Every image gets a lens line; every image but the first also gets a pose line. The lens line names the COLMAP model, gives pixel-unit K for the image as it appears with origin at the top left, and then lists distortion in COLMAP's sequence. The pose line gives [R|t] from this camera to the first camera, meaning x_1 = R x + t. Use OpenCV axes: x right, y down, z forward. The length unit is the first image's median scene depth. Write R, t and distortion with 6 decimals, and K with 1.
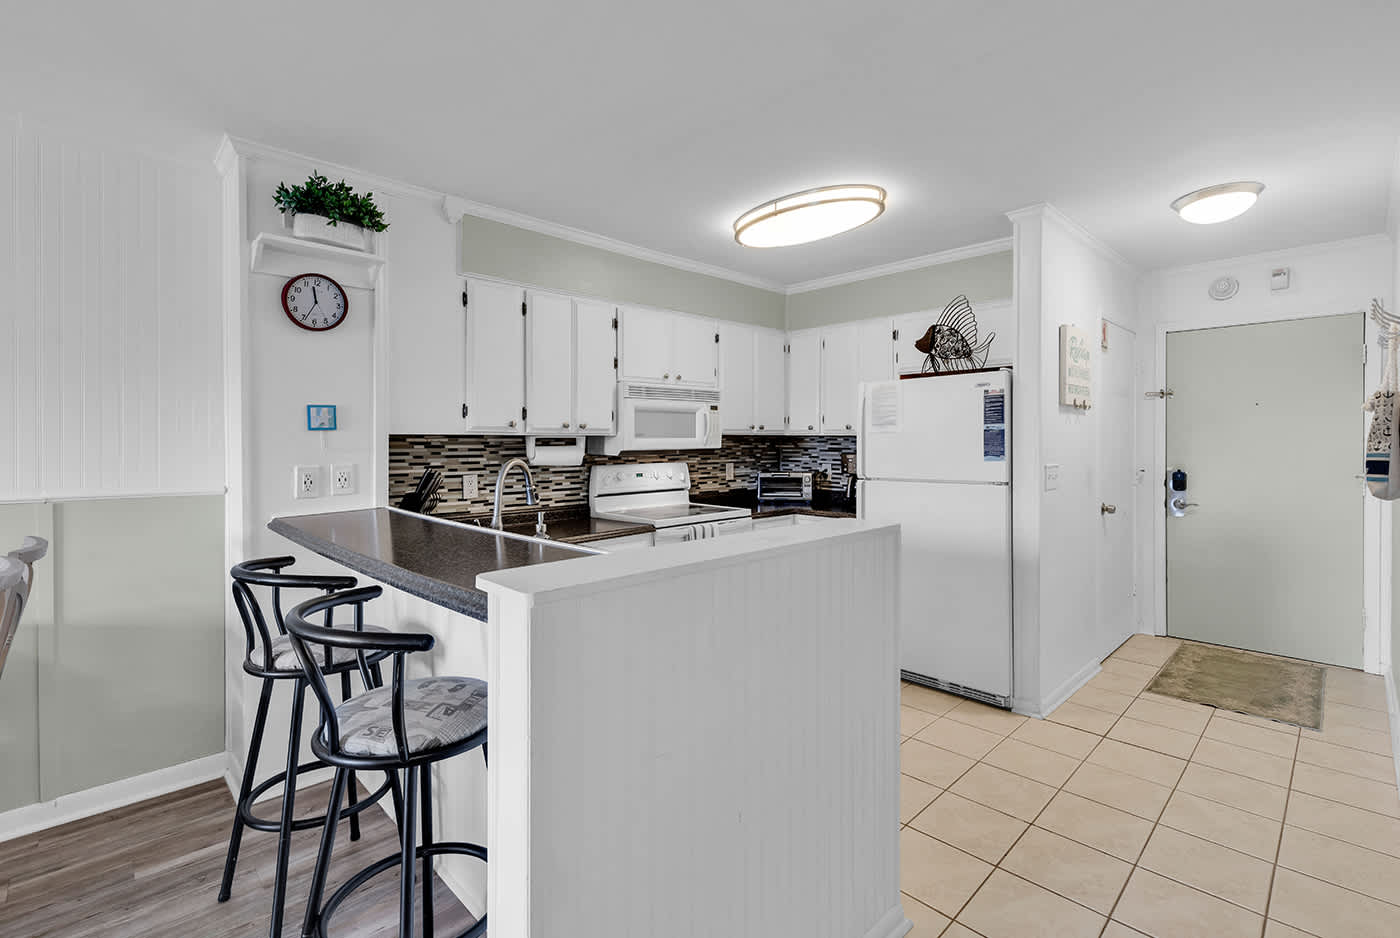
lens RADIAL K [[644.3, 0, 716.6], [0, 644.3, 463.1], [0, 0, 1]] dist [0.011891, -0.002197]
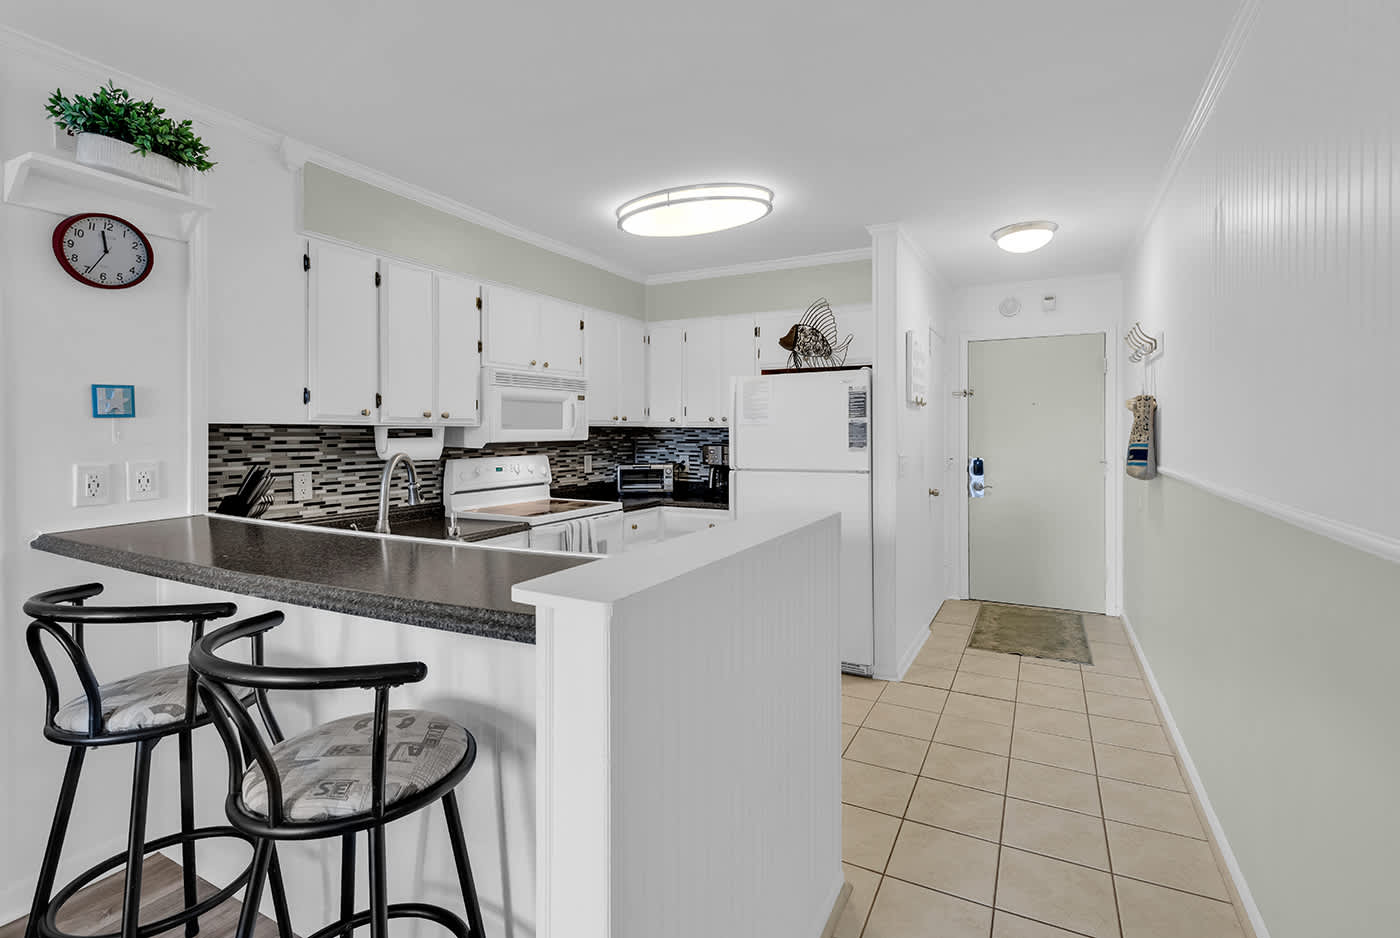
lens RADIAL K [[644.3, 0, 721.5], [0, 644.3, 454.0], [0, 0, 1]] dist [0.011891, -0.002197]
pose [[0.951340, -0.007707, 0.308048, -0.119776], [0.008094, 0.999967, 0.000023, -0.000931], [-0.308038, 0.002471, 0.951371, 0.027759]]
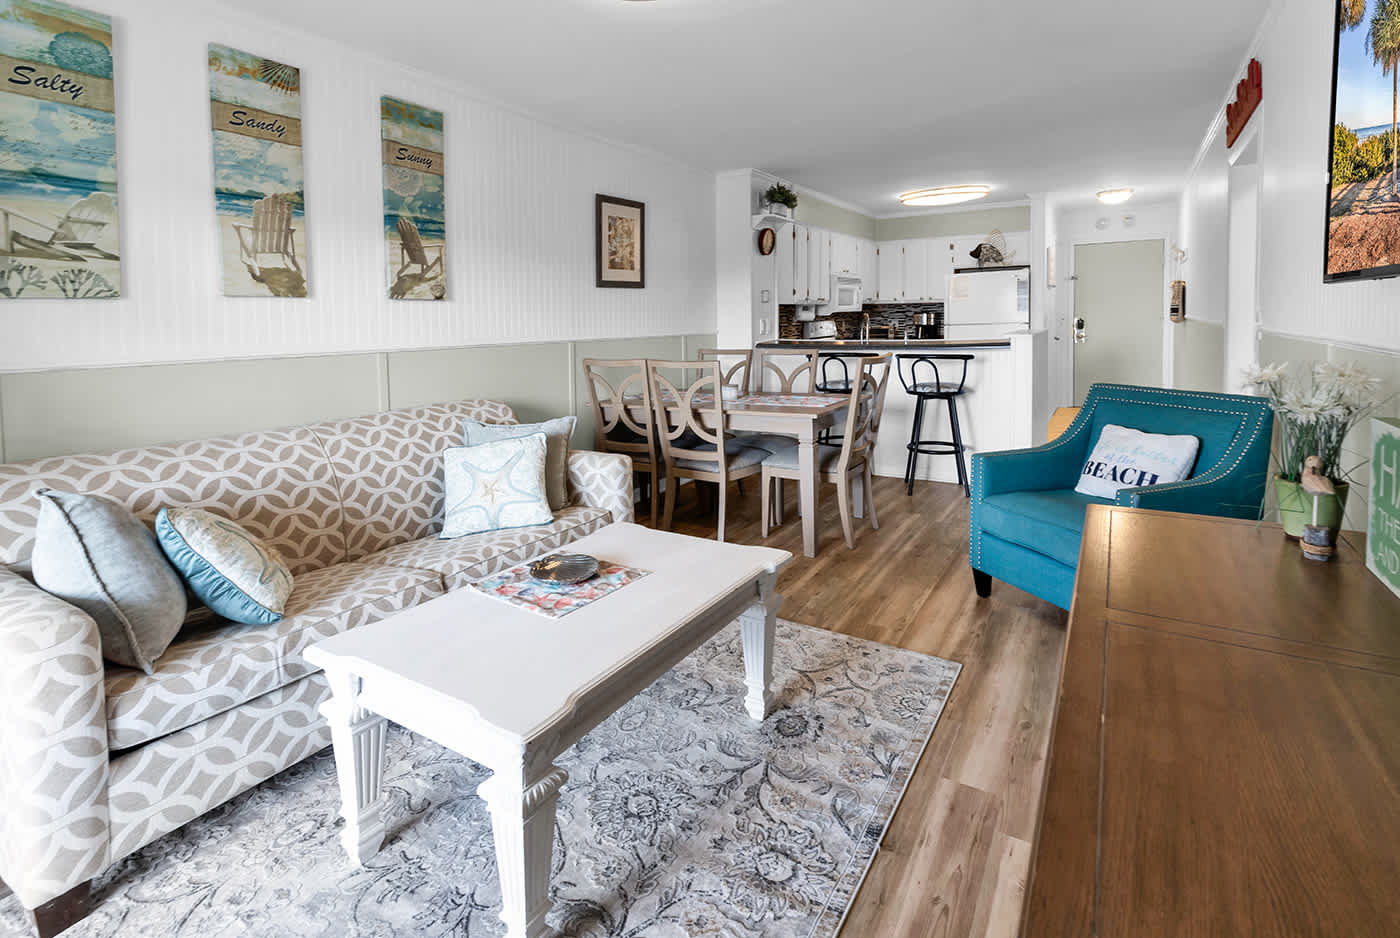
lens RADIAL K [[665.2, 0, 704.5], [0, 665.2, 376.4], [0, 0, 1]] dist [0.003298, -0.000426]
pose [[0.974267, -0.040565, 0.221718, -0.983608], [0.028846, 0.998023, 0.055839, 0.048334], [-0.223545, -0.048007, 0.973511, -0.817175]]
